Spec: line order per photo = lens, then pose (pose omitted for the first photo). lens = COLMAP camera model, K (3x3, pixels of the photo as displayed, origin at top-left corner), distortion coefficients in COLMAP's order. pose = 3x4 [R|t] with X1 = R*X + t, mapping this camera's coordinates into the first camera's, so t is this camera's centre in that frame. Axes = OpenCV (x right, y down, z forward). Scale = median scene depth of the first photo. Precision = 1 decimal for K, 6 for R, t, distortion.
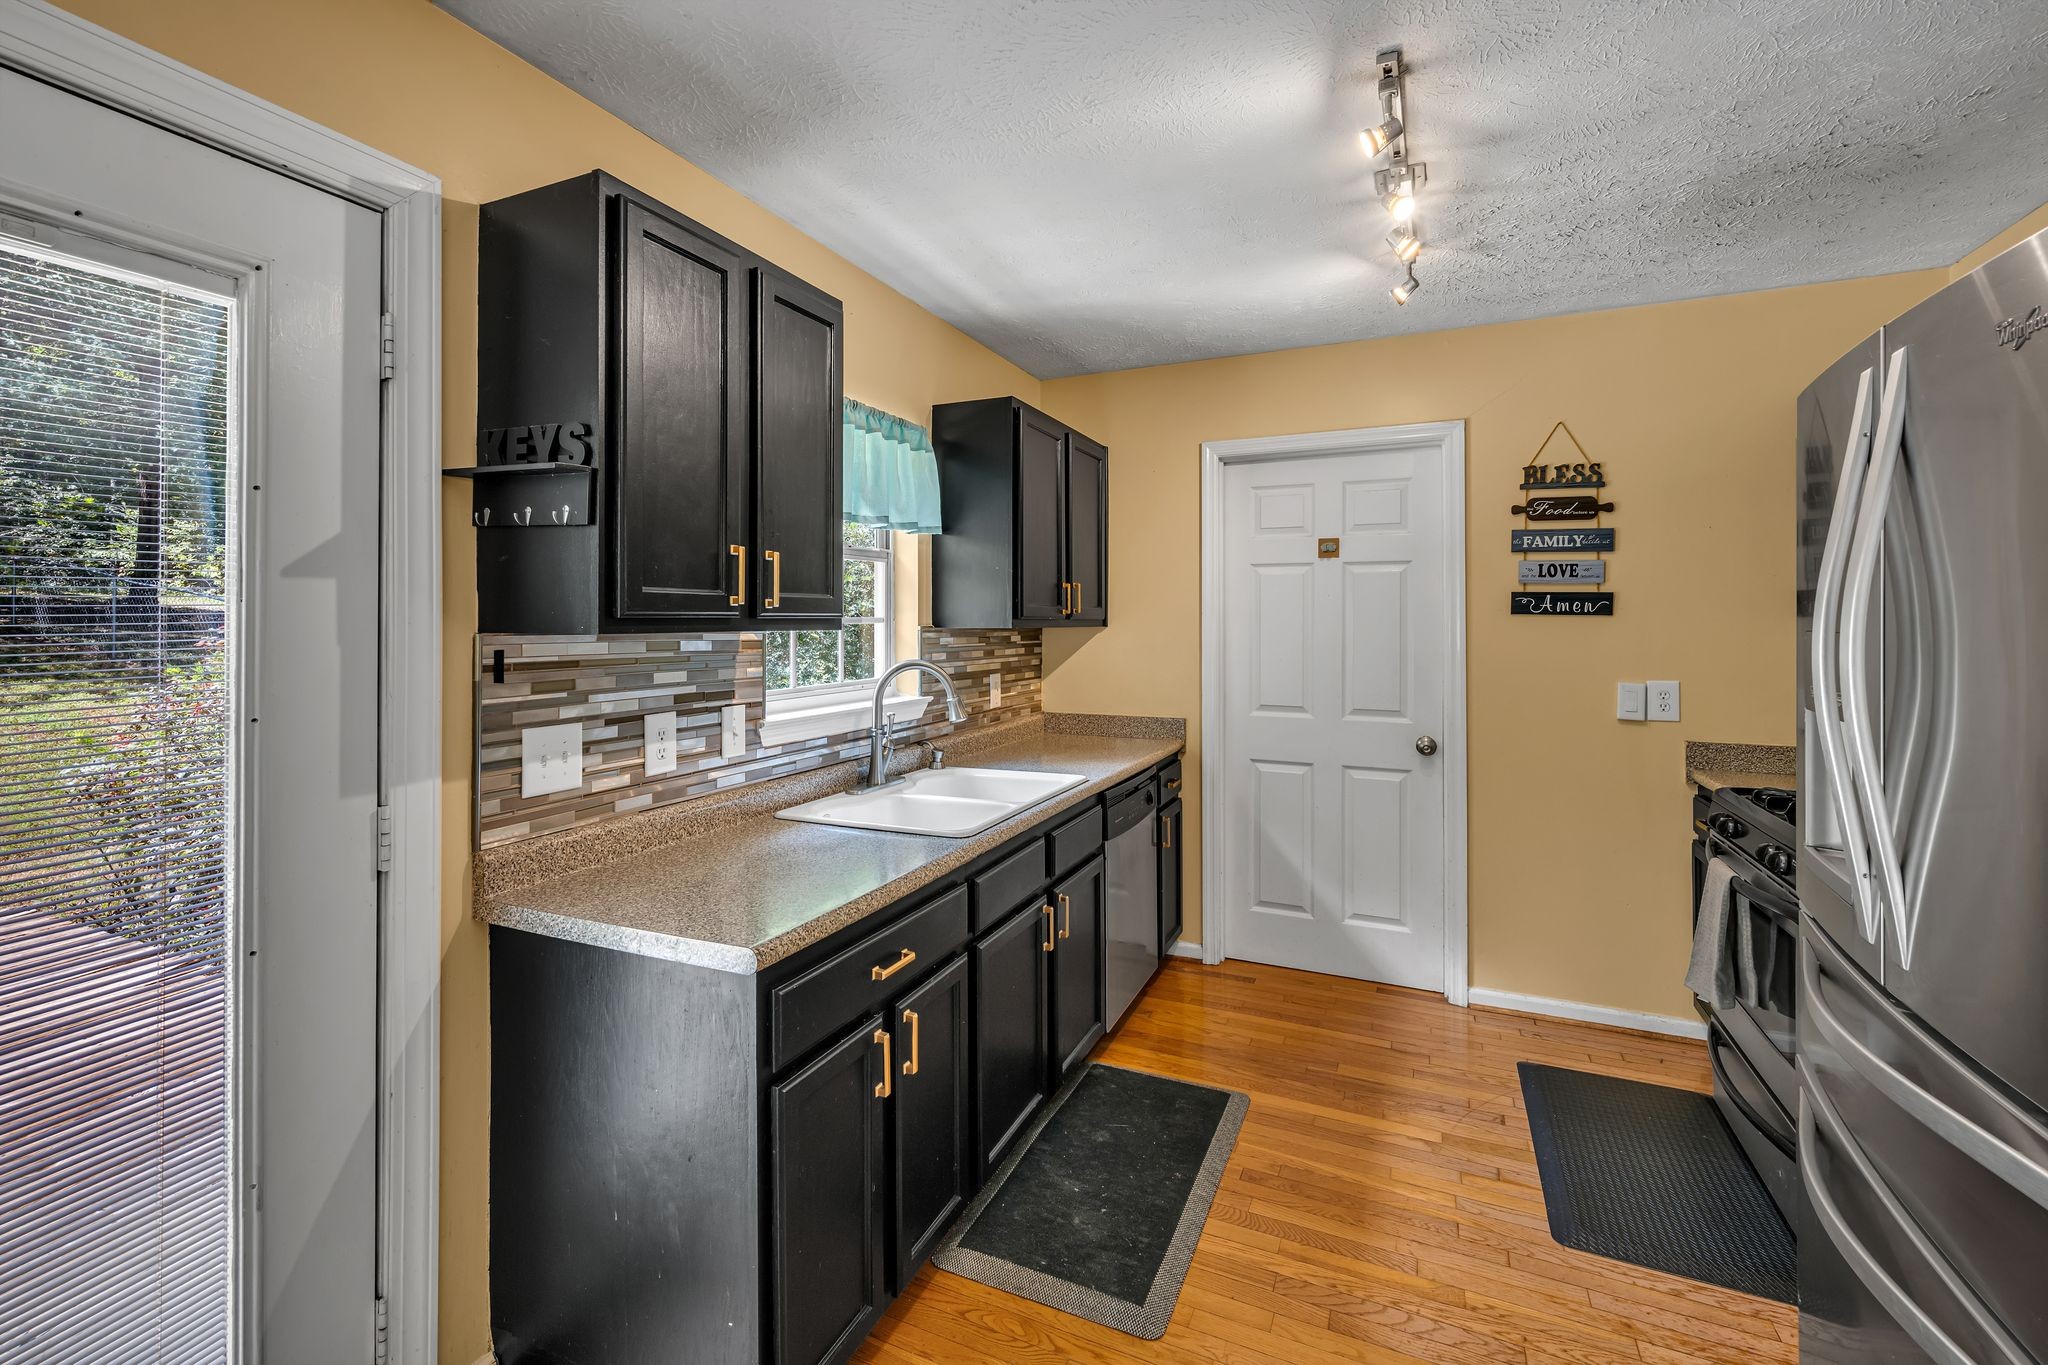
lens RADIAL K [[905.0, 0, 990.3], [0, 905.0, 616.1], [0, 0, 1]] dist [0.000776, -0.000092]
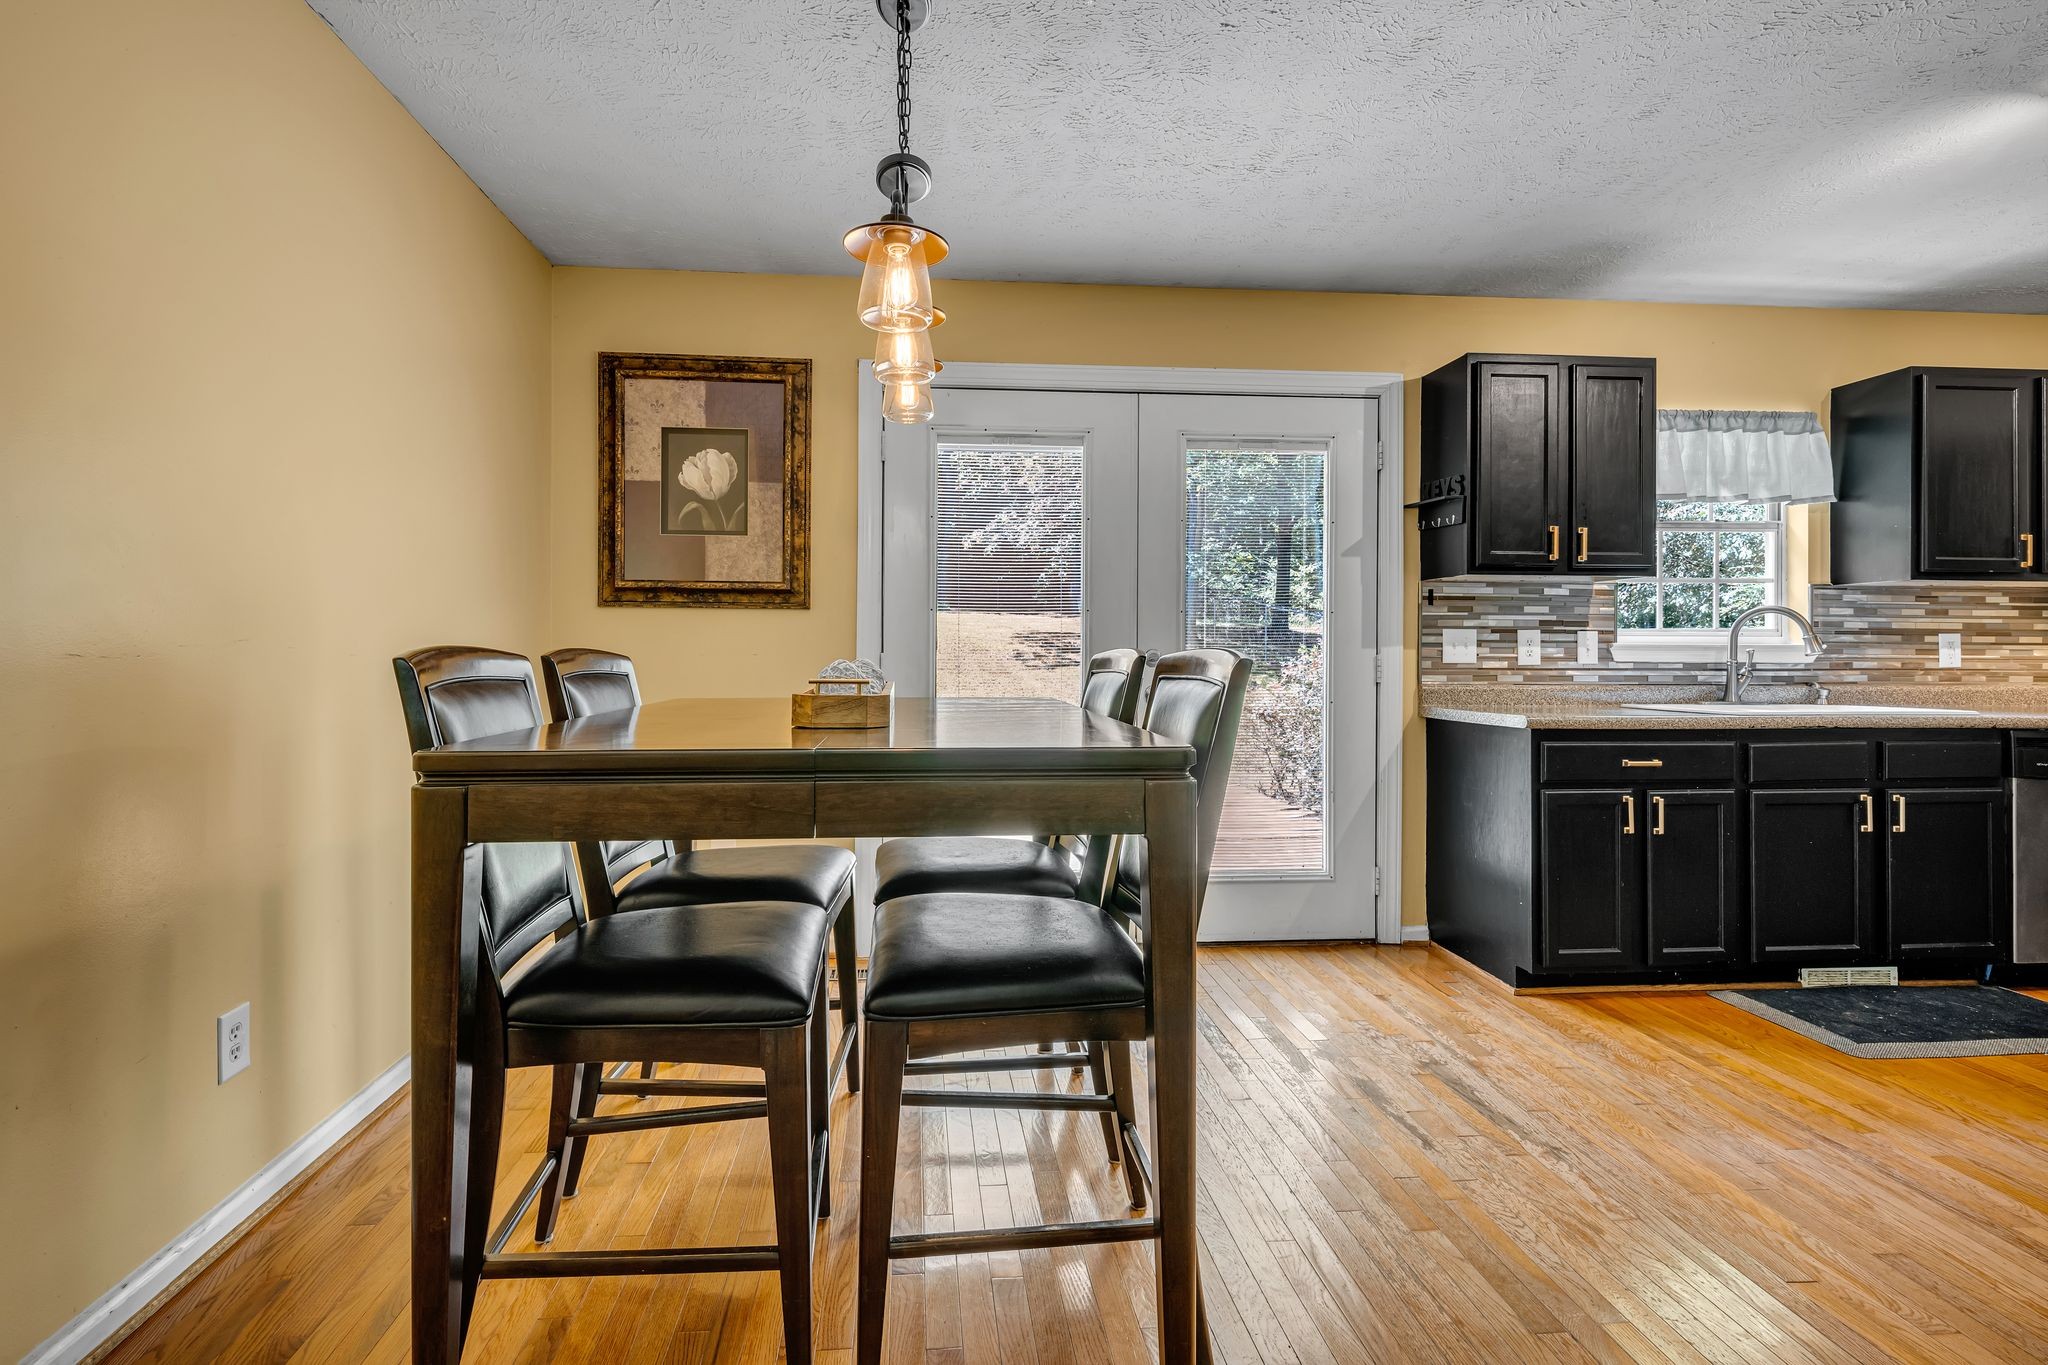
lens RADIAL K [[955.4, 0, 987.0], [0, 955.4, 649.5], [0, 0, 1]] dist [0.001146, 0.000122]
pose [[0.499460, -0.000726, -0.866337, 0.540386], [0.000527, 1.000000, -0.000534, 0.112728], [0.866337, -0.000190, 0.499460, -0.621841]]
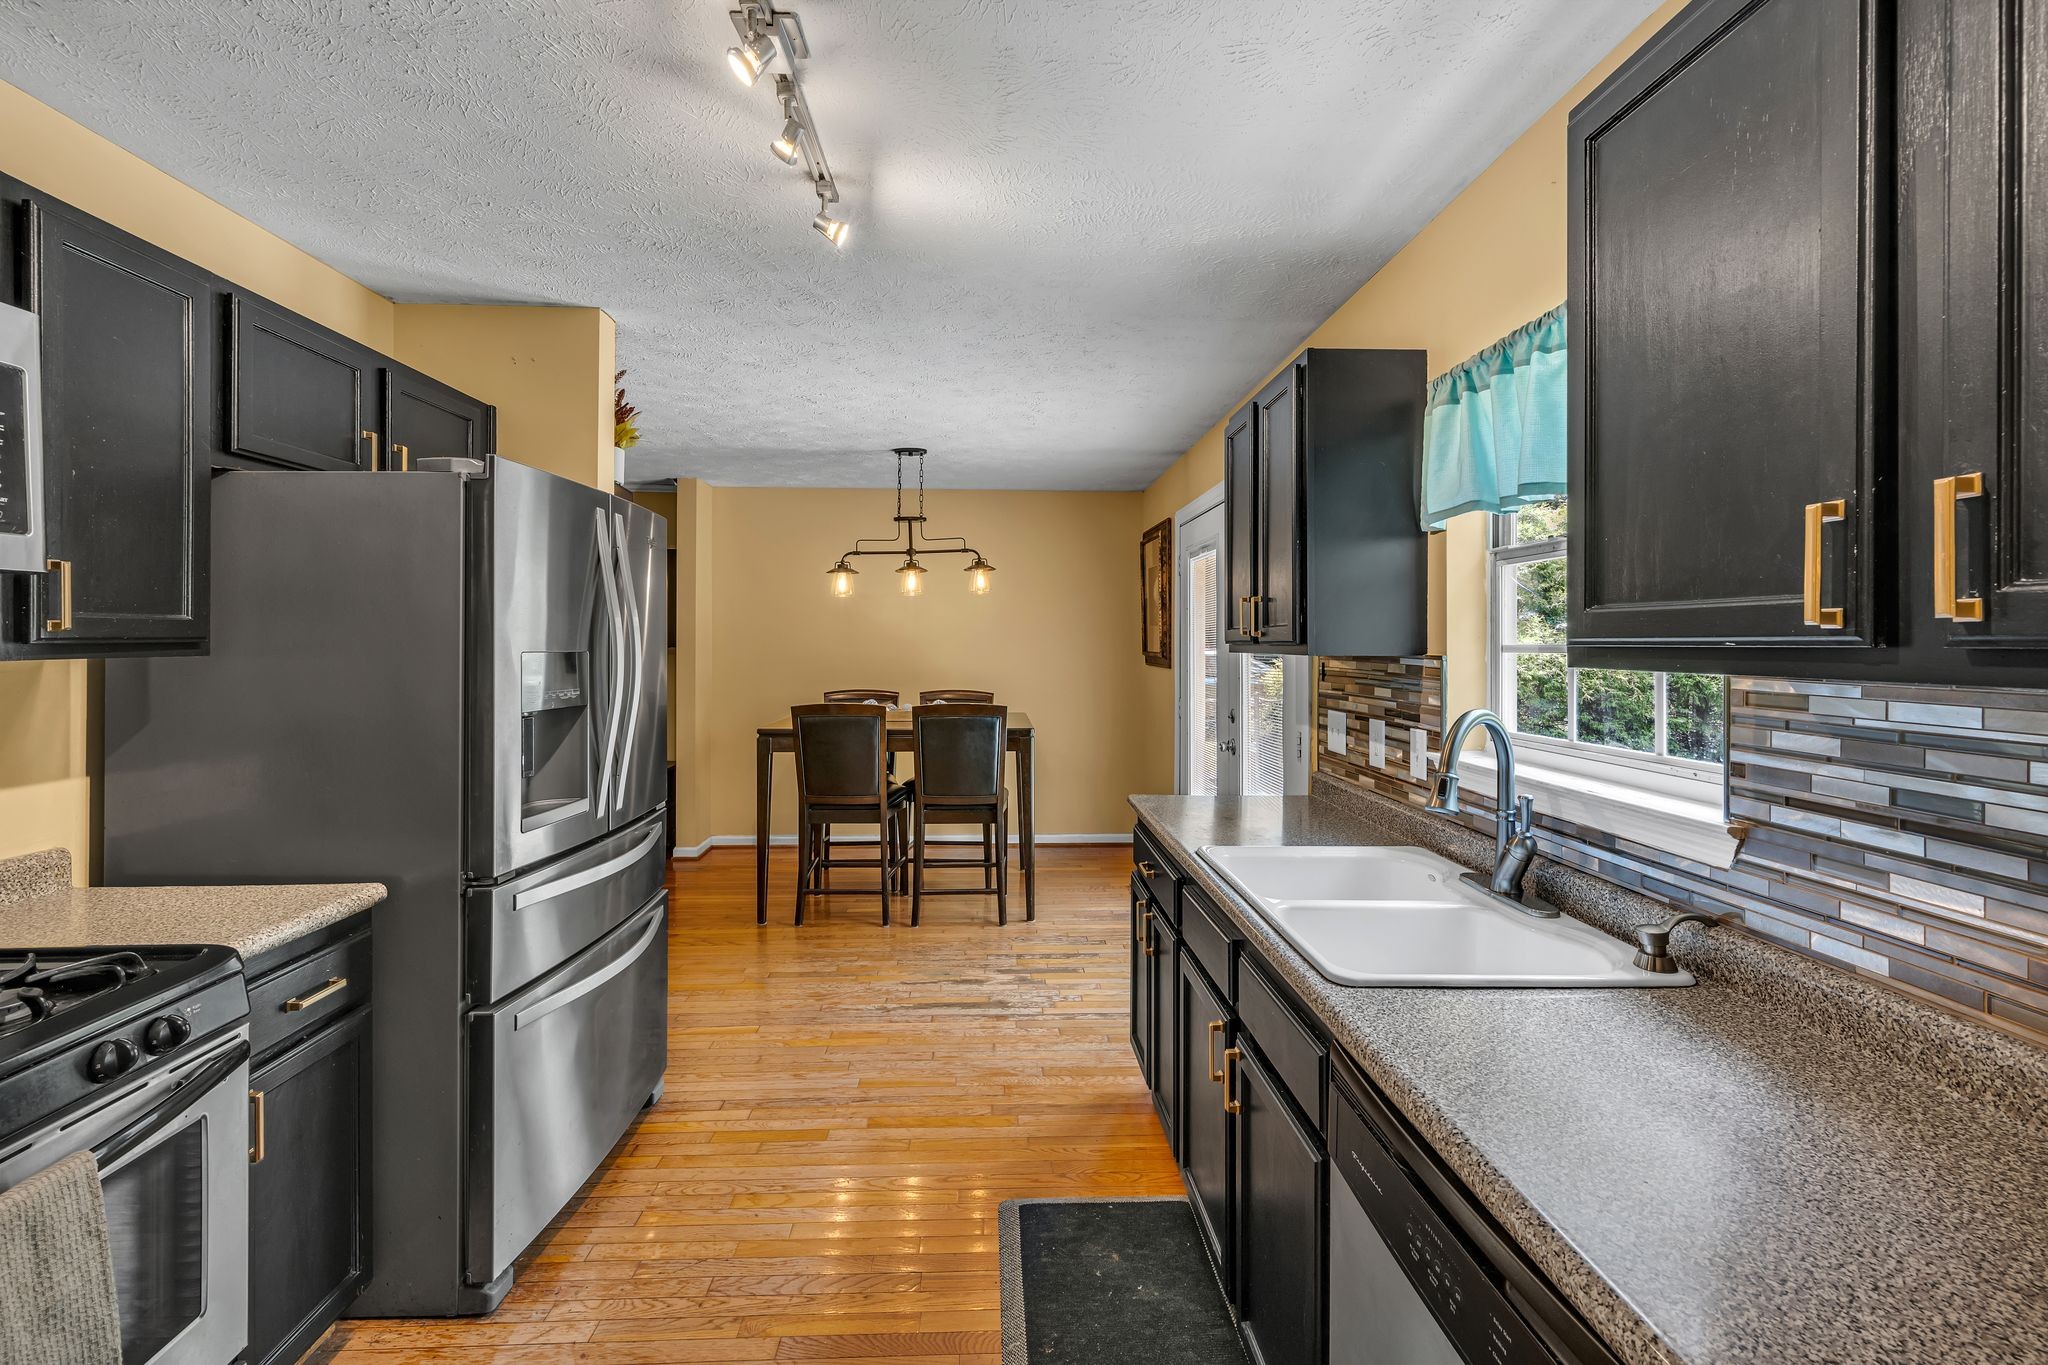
lens RADIAL K [[881.9, 0, 1028.3], [0, 881.9, 641.5], [0, 0, 1]] dist [0.000861, 0.000096]
pose [[-0.881438, -0.002216, -0.472295, 0.507023], [0.000132, 0.999988, -0.004938, 0.002976], [0.472300, -0.004415, -0.881427, 1.443961]]
